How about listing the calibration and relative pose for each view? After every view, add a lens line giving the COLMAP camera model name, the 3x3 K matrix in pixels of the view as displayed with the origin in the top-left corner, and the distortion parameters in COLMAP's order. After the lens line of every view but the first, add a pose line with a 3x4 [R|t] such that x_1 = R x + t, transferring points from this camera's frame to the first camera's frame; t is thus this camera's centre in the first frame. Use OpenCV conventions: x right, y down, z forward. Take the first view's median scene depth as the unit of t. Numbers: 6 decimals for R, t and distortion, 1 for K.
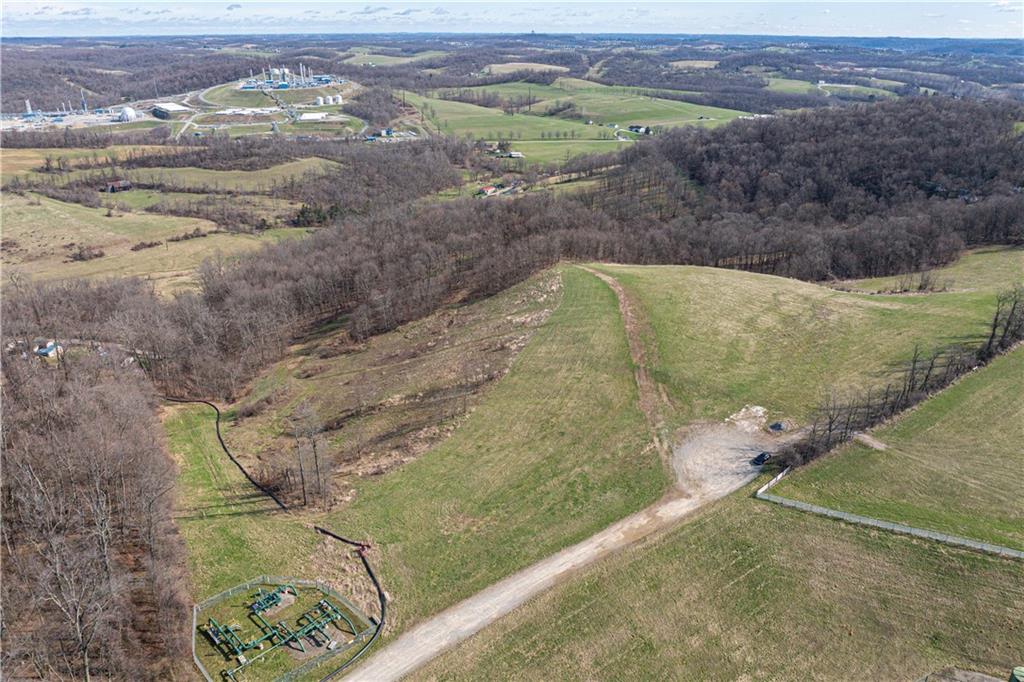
lens RADIAL K [[725.5, 0, 519.9], [0, 725.5, 342.0], [0, 0, 1]] dist [-0.033327, 0.003917]
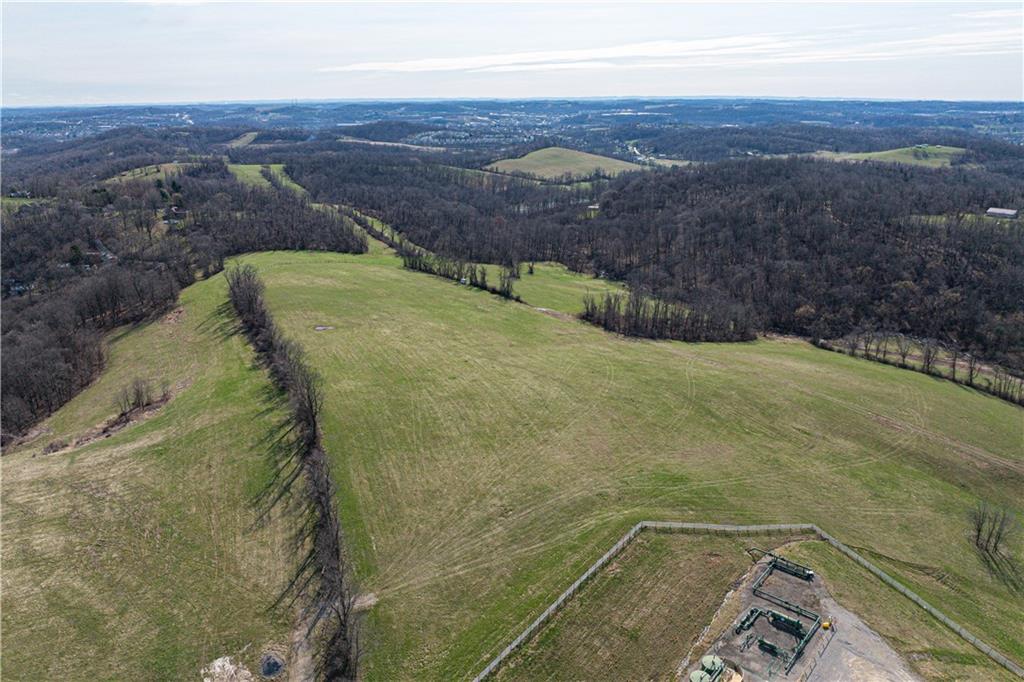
lens RADIAL K [[725.5, 0, 515.5], [0, 725.5, 339.6], [0, 0, 1]] dist [-0.033327, 0.003917]
pose [[0.269413, -0.312902, 0.910774, -0.013505], [0.390607, 0.899960, 0.193643, -0.023892], [-0.880251, 0.303585, 0.364683, 0.047787]]
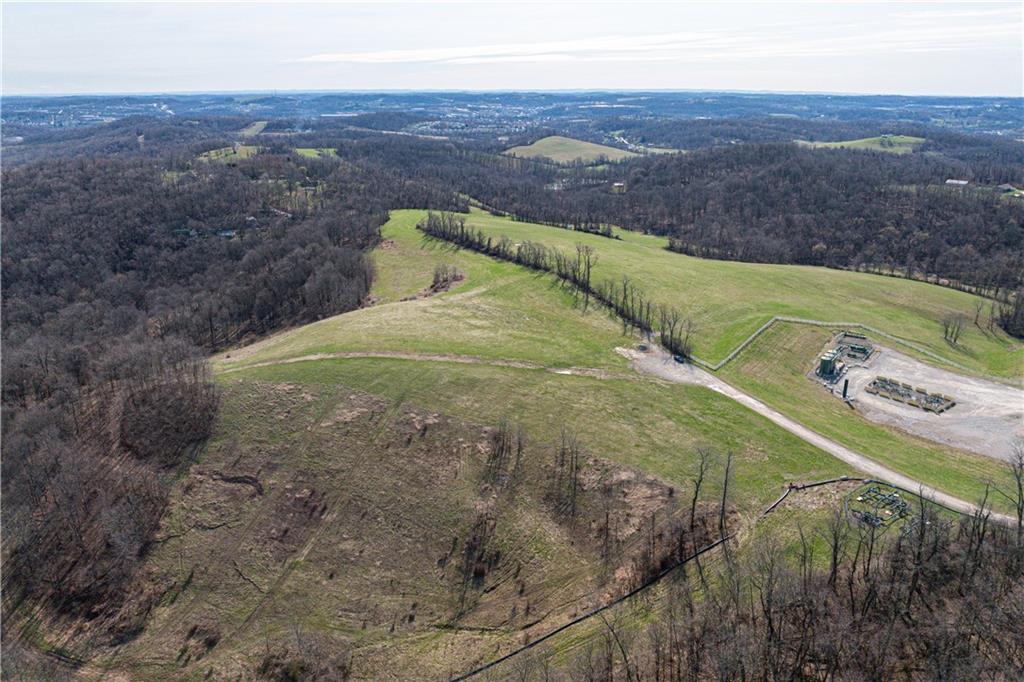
lens RADIAL K [[725.5, 0, 511.8], [0, 725.5, 339.8], [0, 0, 1]] dist [-0.033327, 0.003917]
pose [[0.228811, -0.324121, 0.917928, -0.128491], [0.388465, 0.895013, 0.219197, -0.039808], [-0.892603, 0.306428, 0.330698, 0.080233]]
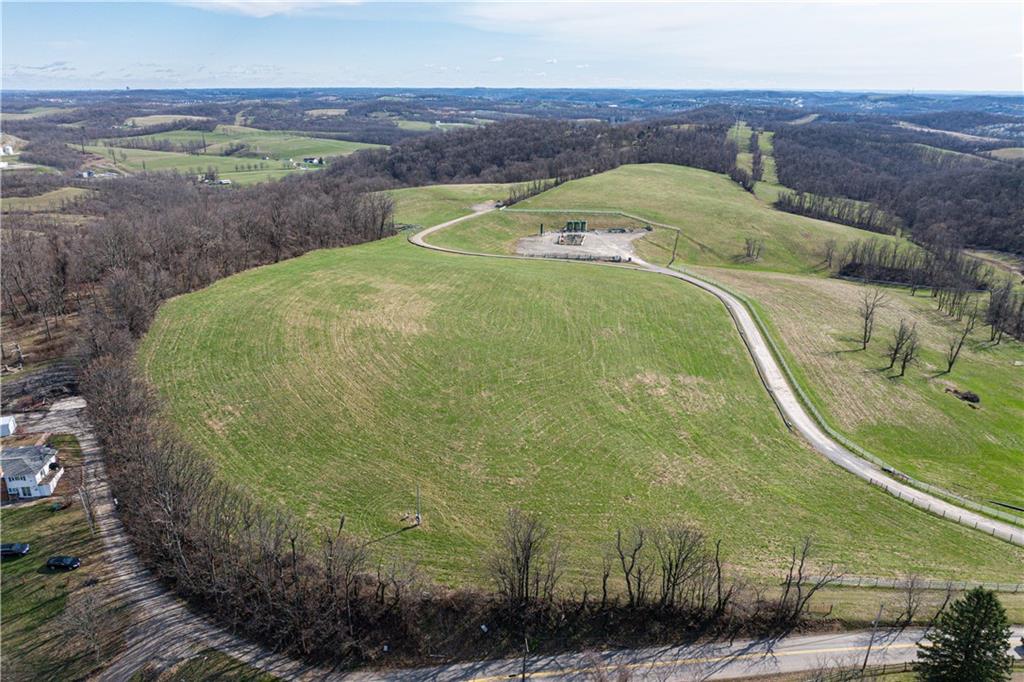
lens RADIAL K [[725.5, 0, 507.9], [0, 725.5, 337.3], [0, 0, 1]] dist [-0.033327, 0.003917]
pose [[0.883930, -0.154725, 0.441280, -0.114043], [0.185739, 0.982210, -0.027664, 0.084268], [-0.429149, 0.106416, 0.896943, -0.185037]]
